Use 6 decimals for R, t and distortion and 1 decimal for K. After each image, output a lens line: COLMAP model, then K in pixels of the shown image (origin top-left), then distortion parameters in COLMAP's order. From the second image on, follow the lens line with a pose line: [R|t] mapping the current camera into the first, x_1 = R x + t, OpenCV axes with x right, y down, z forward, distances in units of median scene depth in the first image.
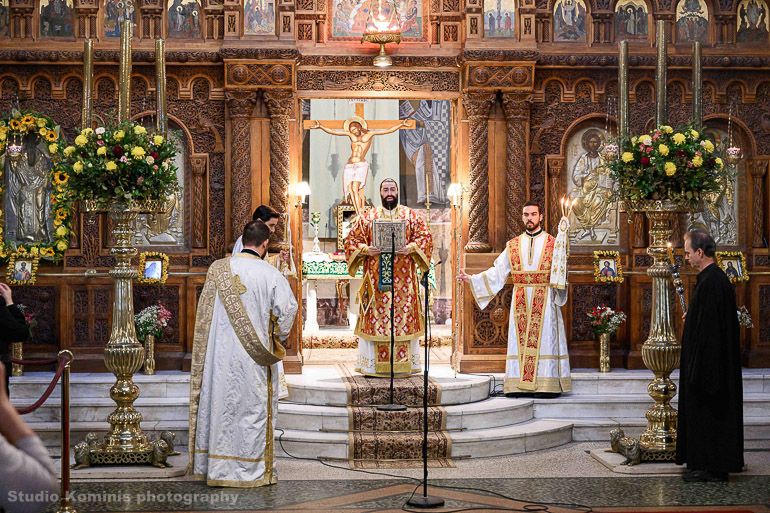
lens RADIAL K [[1308.5, 0, 385.0], [0, 1308.5, 256.0], [0, 0, 1]] dist [-0.044419, 0.000000]
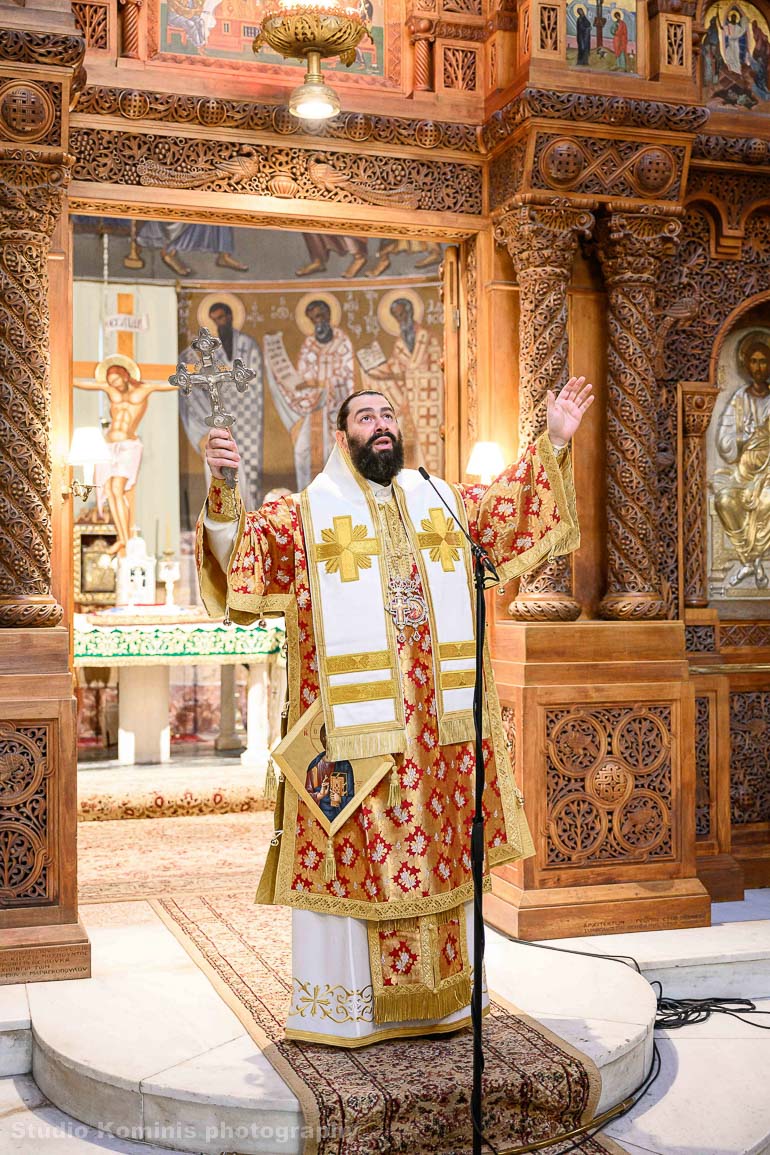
lens RADIAL K [[1379.6, 0, 383.3], [0, 1379.6, 575.3], [0, 0, 1]] dist [0.001606, 0.000000]
pose [[0.971455, 0.001679, 0.237217, -0.072455], [0.002519, 0.999846, -0.017393, -0.008742], [-0.237210, 0.017494, 0.971301, 0.602151]]
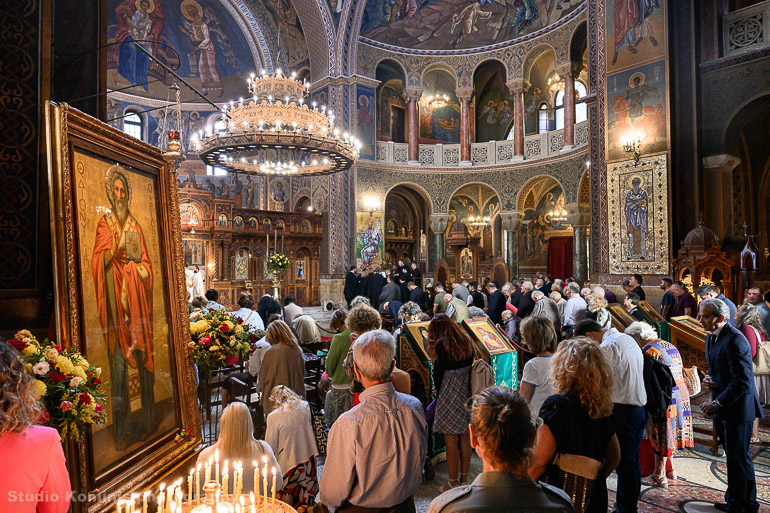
lens RADIAL K [[530.5, 0, 385.4], [0, 530.5, 260.1], [0, 0, 1]] dist [0.001712, 0.000154]
pose [[0.801401, 0.014359, 0.597955, -0.460818], [0.003552, 0.999580, -0.028764, -0.018886], [-0.598117, 0.025175, 0.801013, -0.553326]]
